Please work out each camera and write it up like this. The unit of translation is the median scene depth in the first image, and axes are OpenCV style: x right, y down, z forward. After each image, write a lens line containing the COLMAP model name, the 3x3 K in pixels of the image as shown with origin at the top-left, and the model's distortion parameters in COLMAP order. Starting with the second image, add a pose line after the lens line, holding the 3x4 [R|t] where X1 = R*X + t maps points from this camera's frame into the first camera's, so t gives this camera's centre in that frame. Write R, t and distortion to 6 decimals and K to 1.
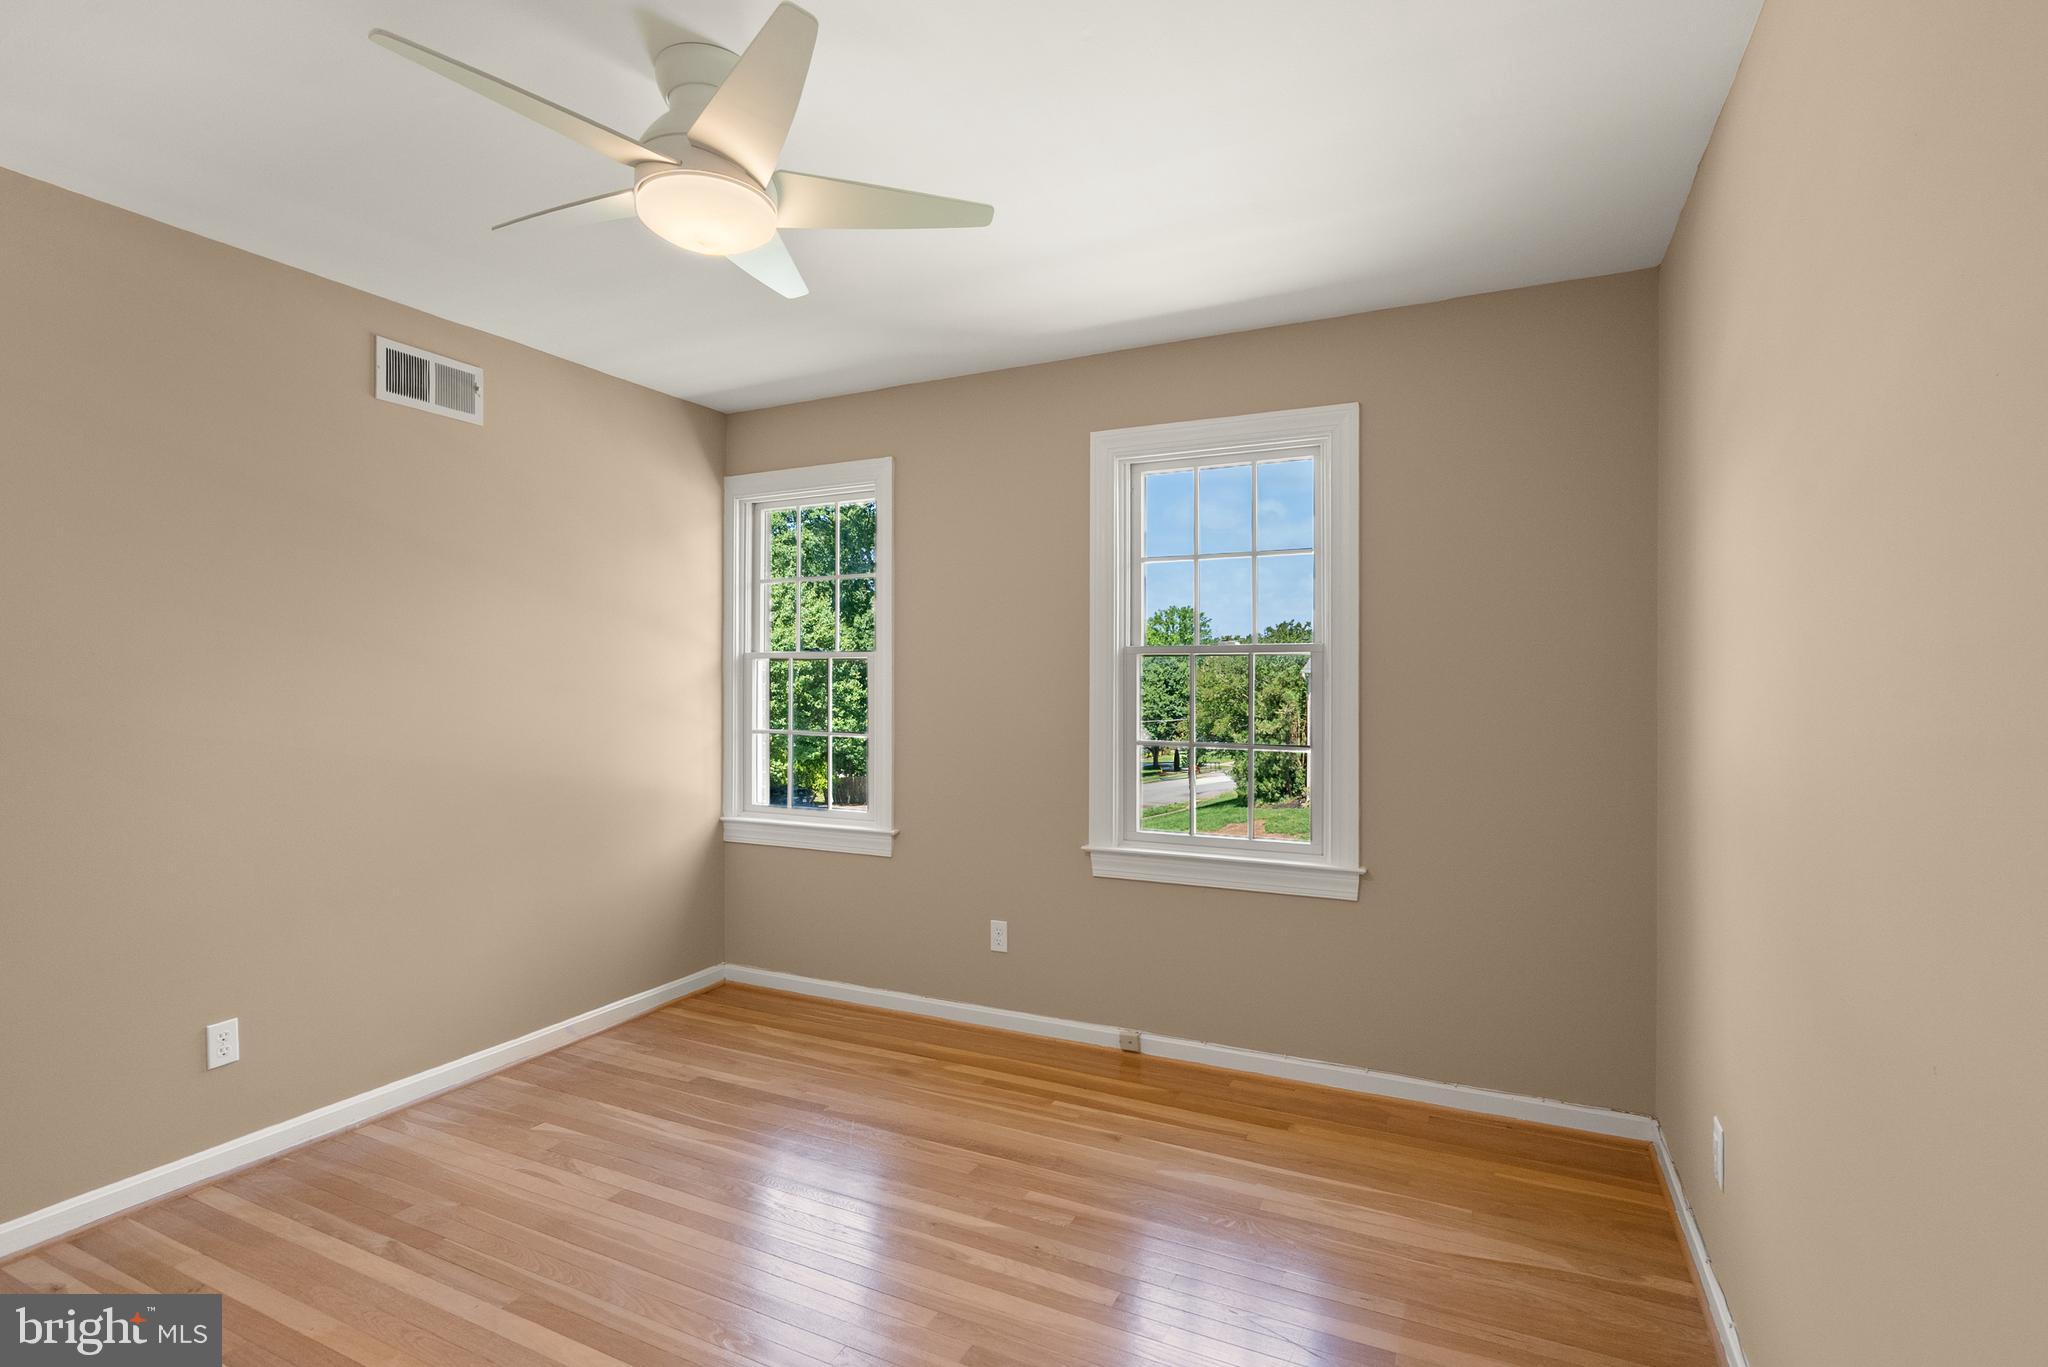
lens RADIAL K [[991.2, 0, 980.9], [0, 991.2, 699.9], [0, 0, 1]] dist [-0.001175, 0.000019]
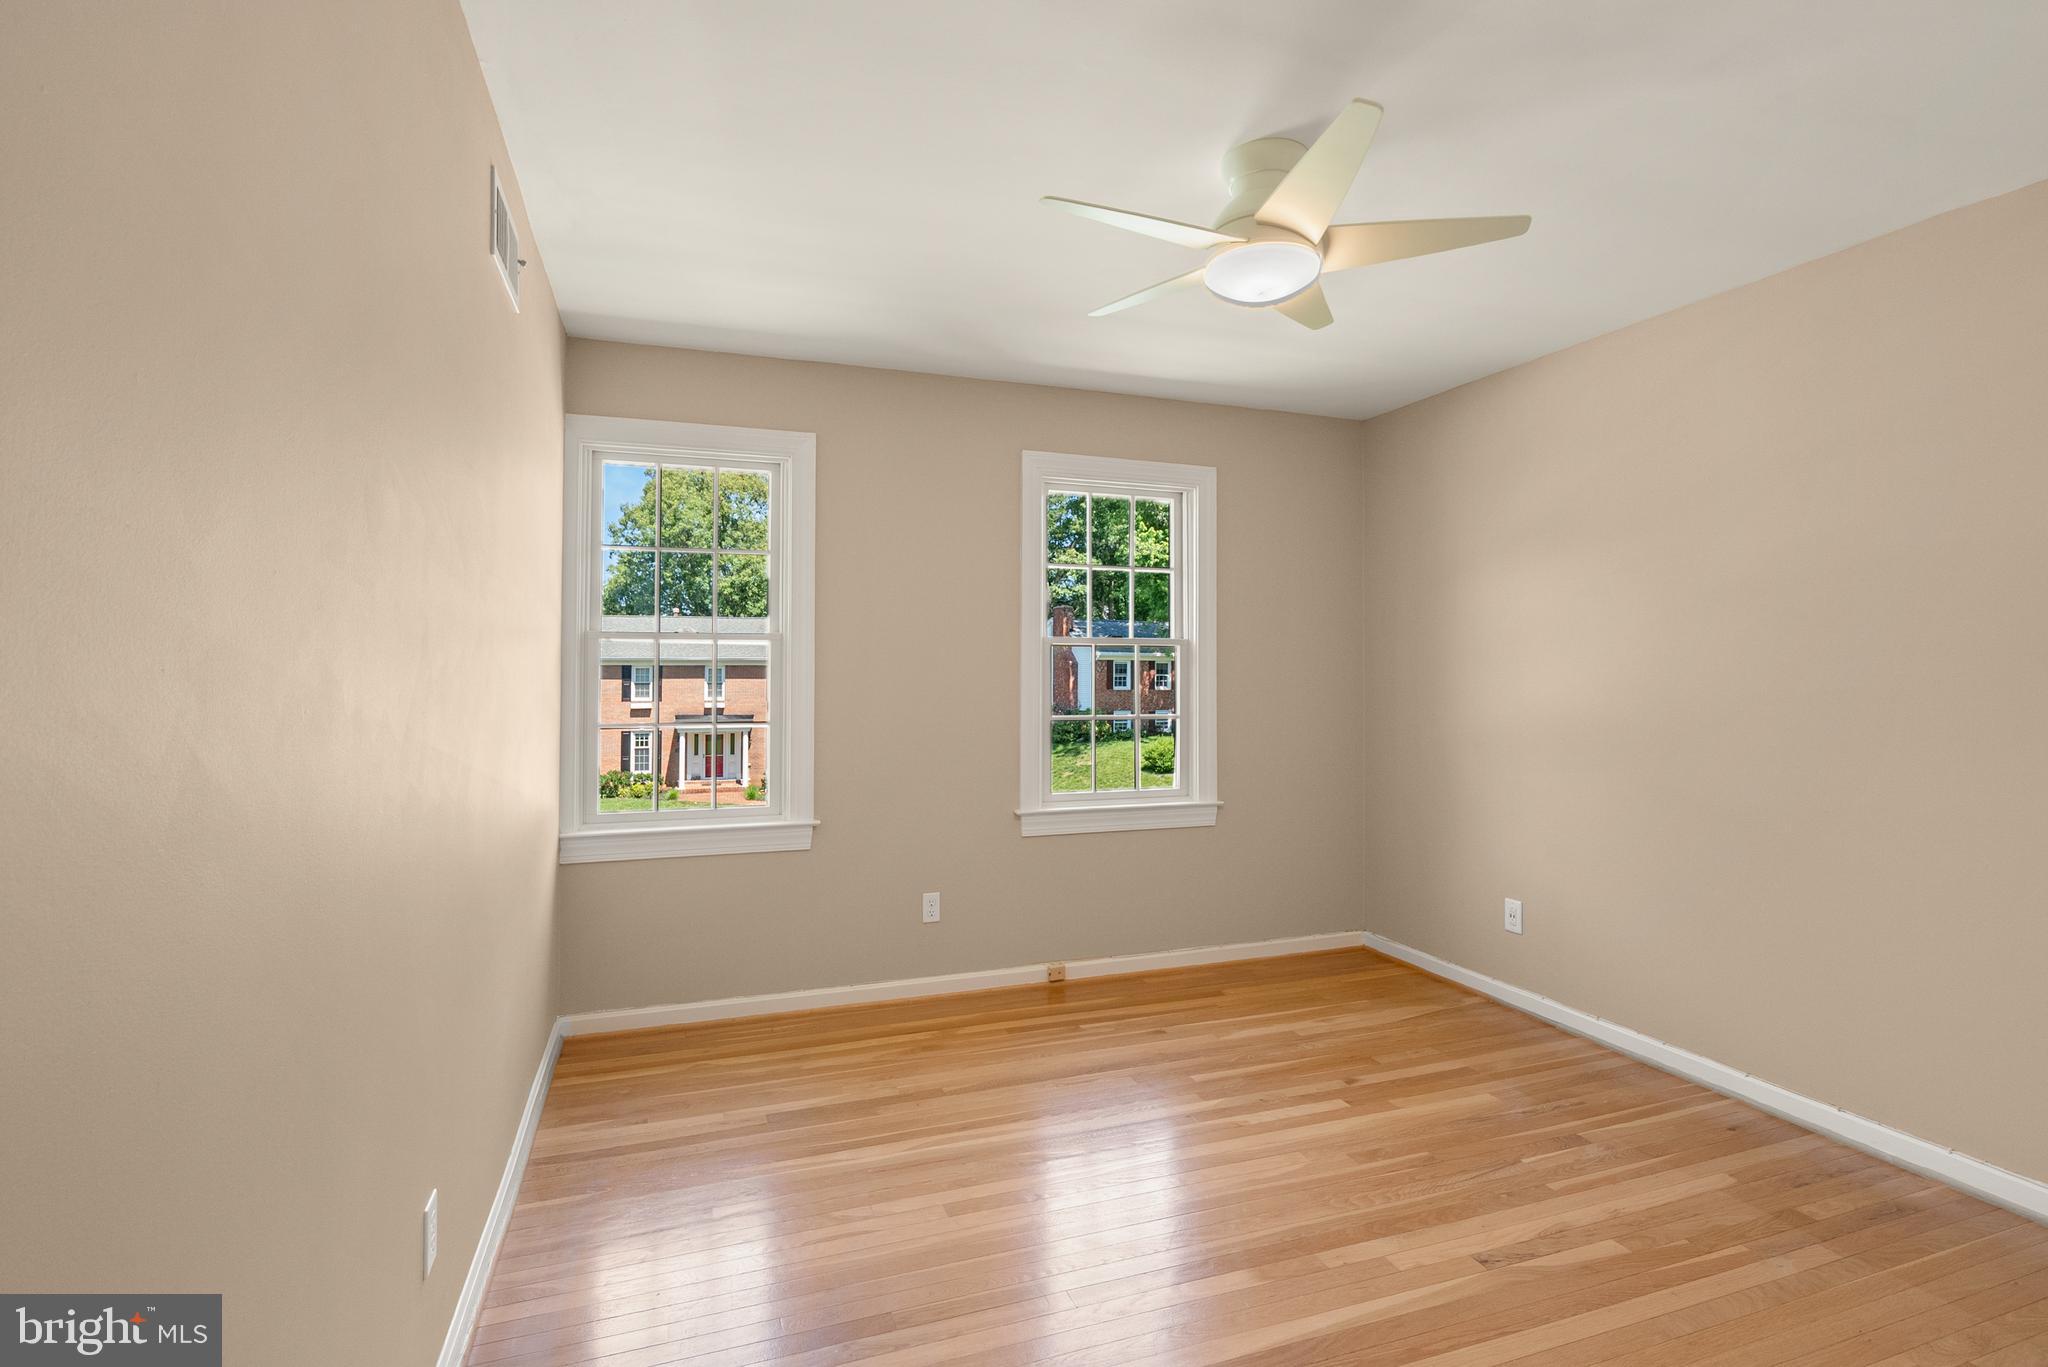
lens RADIAL K [[1003.4, 0, 1030.7], [0, 1003.4, 671.2], [0, 0, 1]] dist [-0.001422, -0.000097]
pose [[0.680316, -0.002695, 0.732914, -0.827858], [0.009654, 0.999939, -0.005283, -0.007665], [-0.732855, 0.010670, 0.680301, 0.231789]]
